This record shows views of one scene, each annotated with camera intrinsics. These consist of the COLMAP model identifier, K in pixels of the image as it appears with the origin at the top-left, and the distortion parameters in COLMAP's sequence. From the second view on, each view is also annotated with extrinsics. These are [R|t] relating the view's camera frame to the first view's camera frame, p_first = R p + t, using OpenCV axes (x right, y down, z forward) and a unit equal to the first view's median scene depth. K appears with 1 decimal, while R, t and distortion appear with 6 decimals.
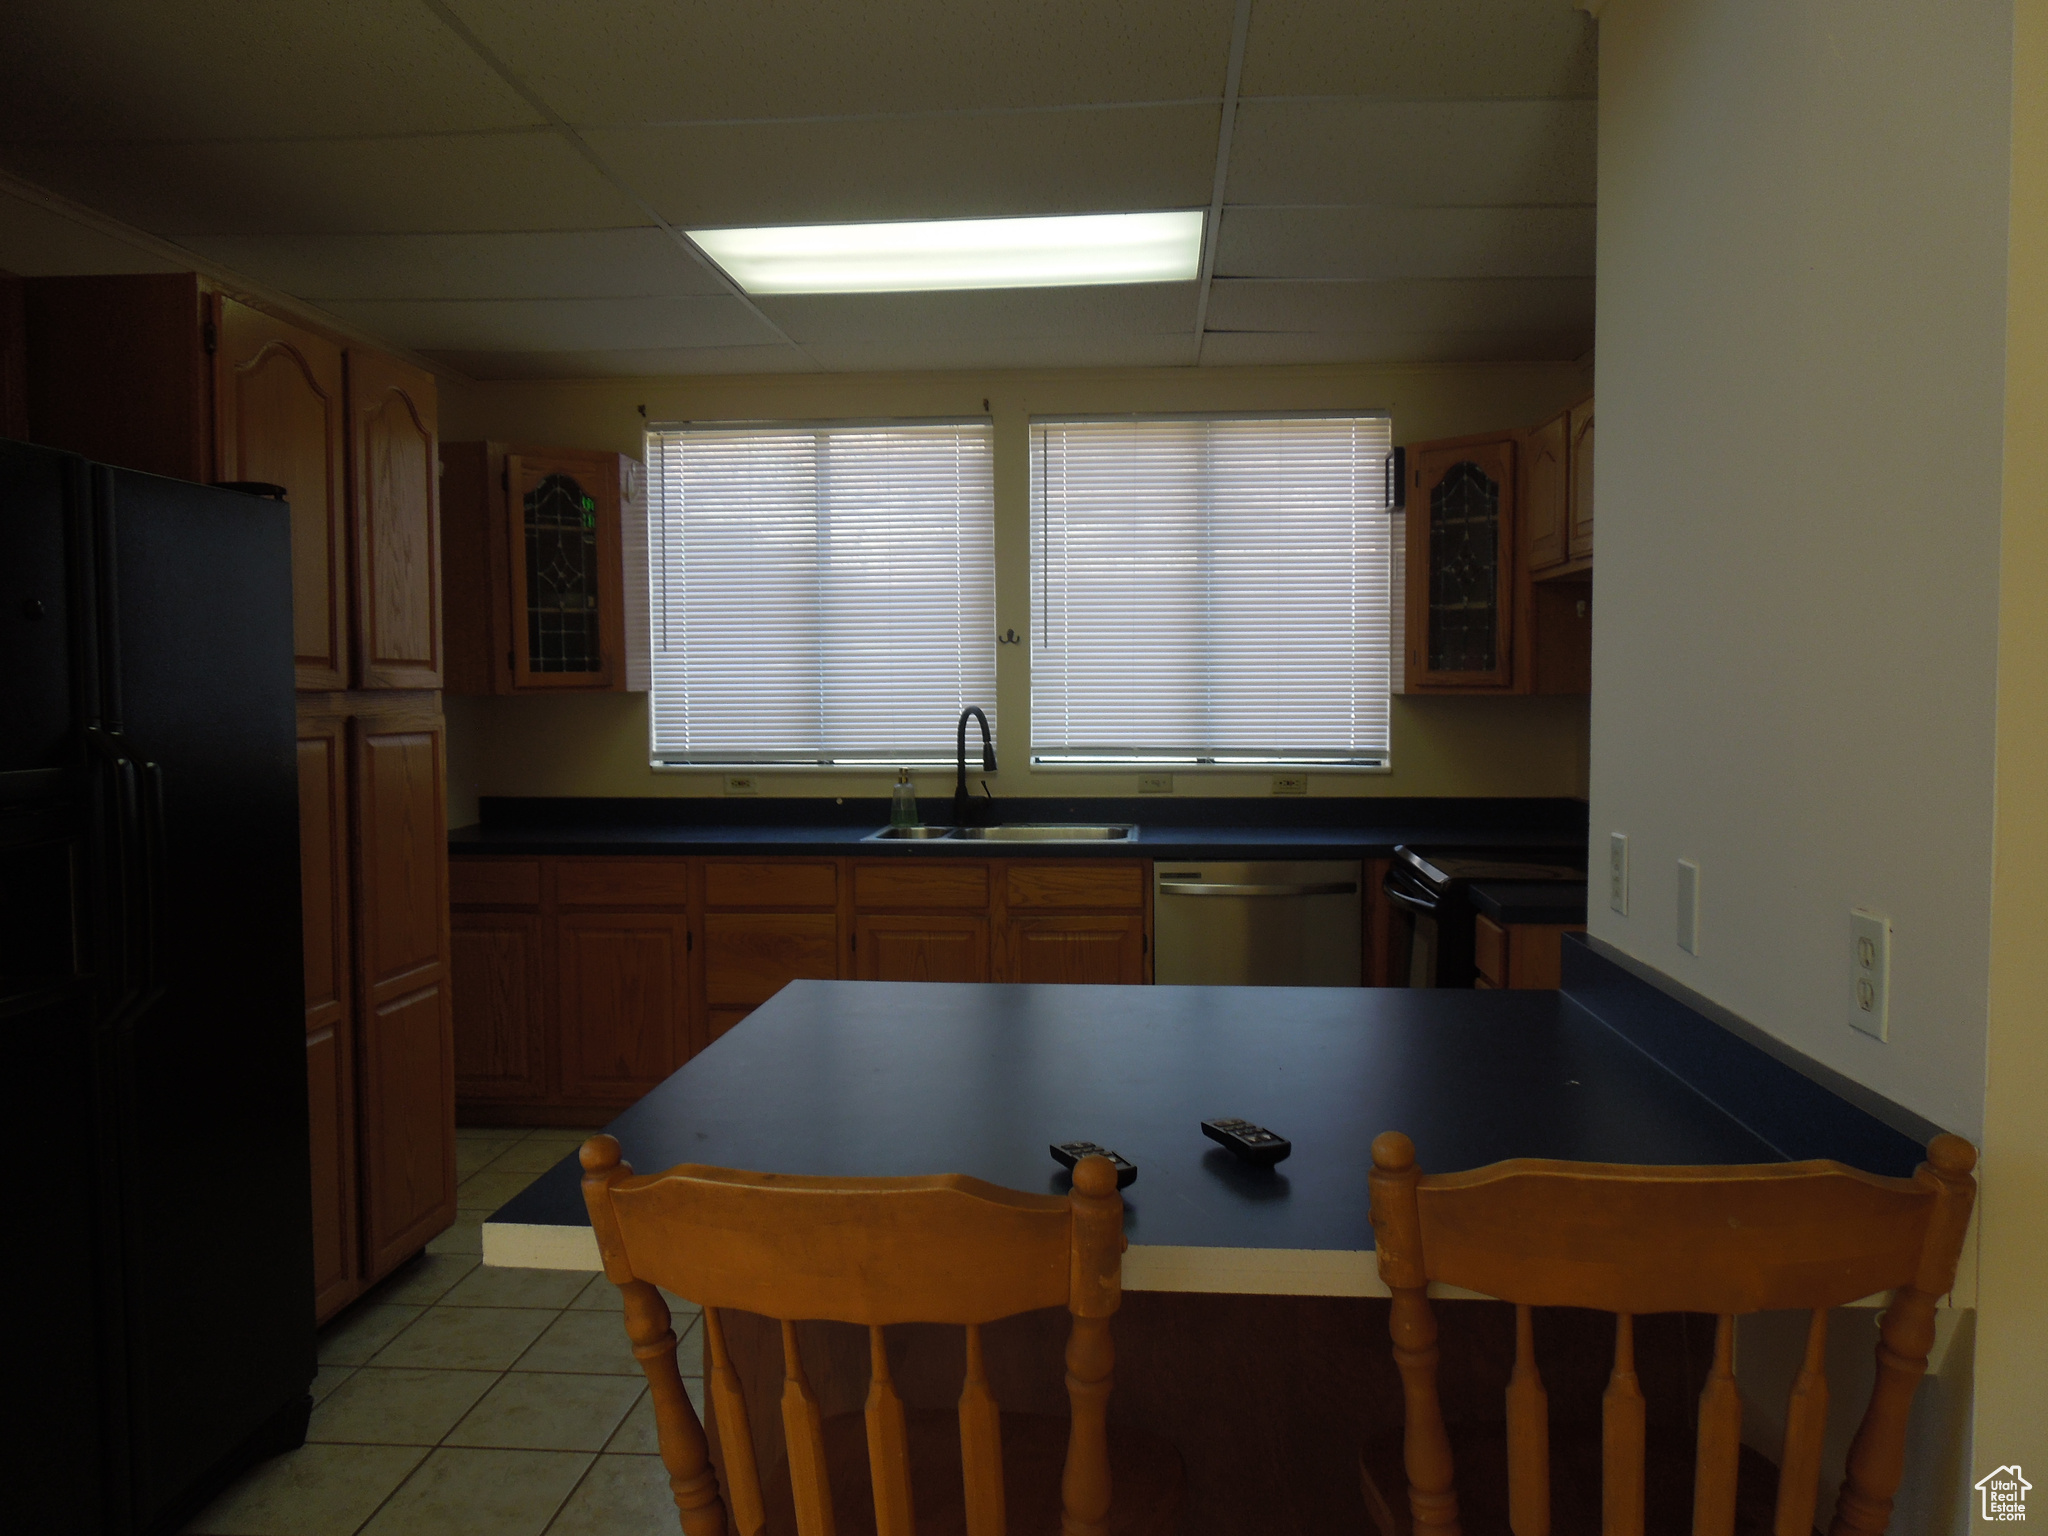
lens RADIAL K [[1521.3, 0, 1024.0], [0, 1521.3, 768.0], [0, 0, 1]] dist [-0.006143, -0.003263]
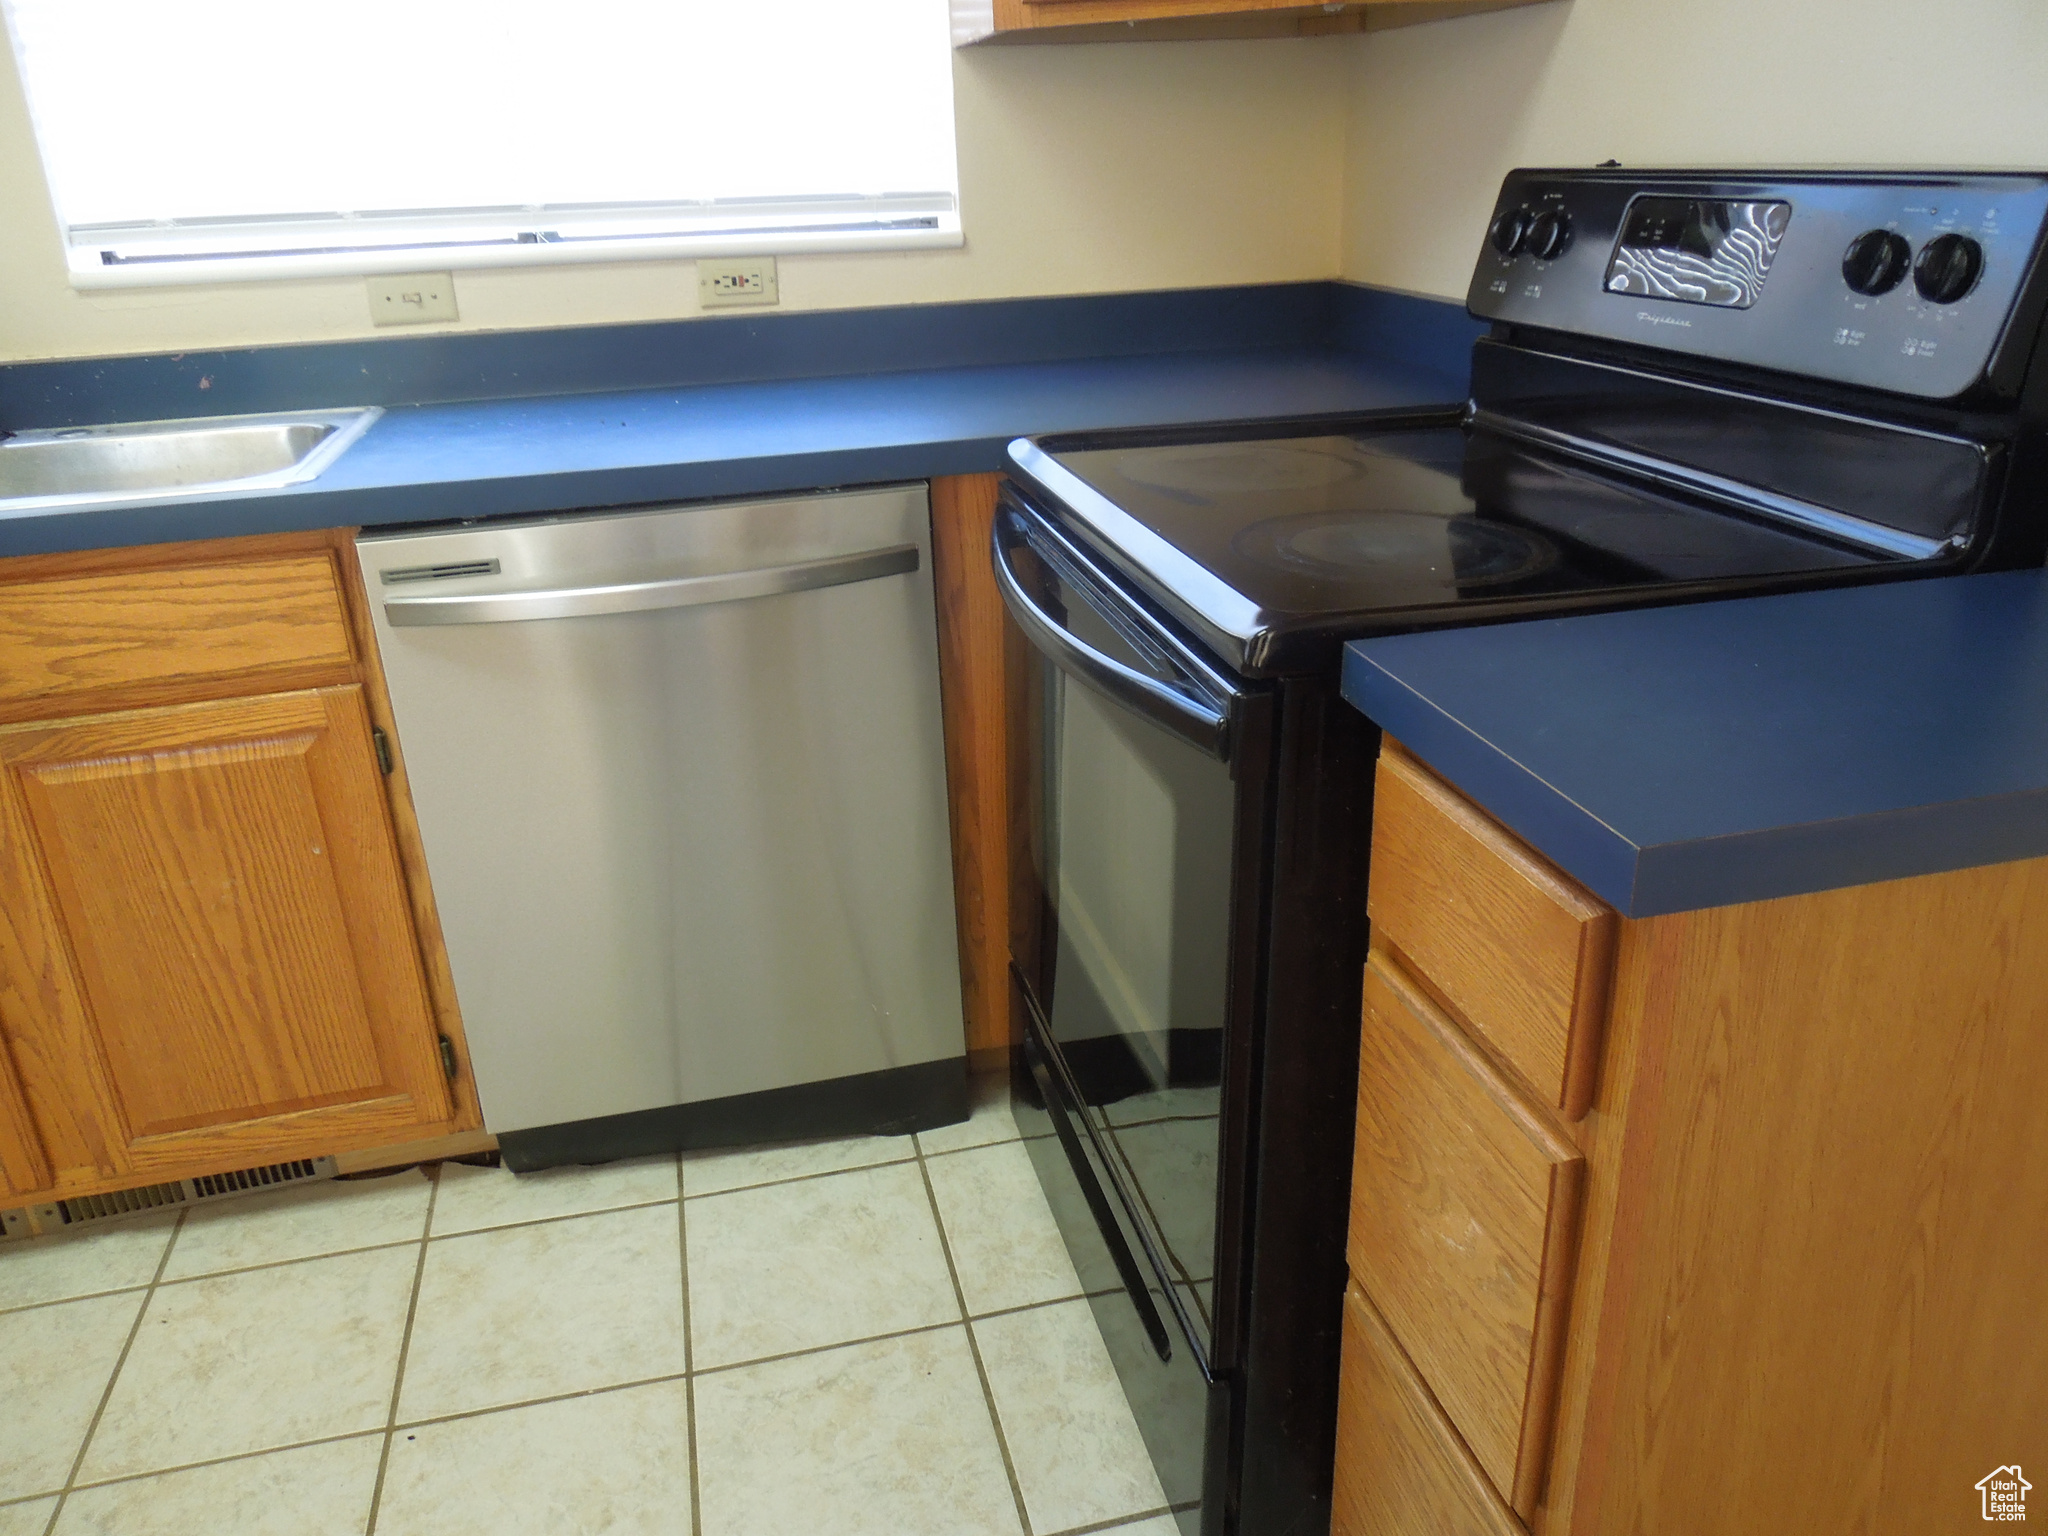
lens RADIAL K [[1521.3, 0, 1024.0], [0, 1521.3, 768.0], [0, 0, 1]] dist [-0.006143, -0.003263]
pose [[0.949915, -0.145172, 0.276745, 0.125470], [0.048729, 0.943529, 0.327687, 0.003410], [-0.308687, -0.297789, 0.903346, 0.608989]]
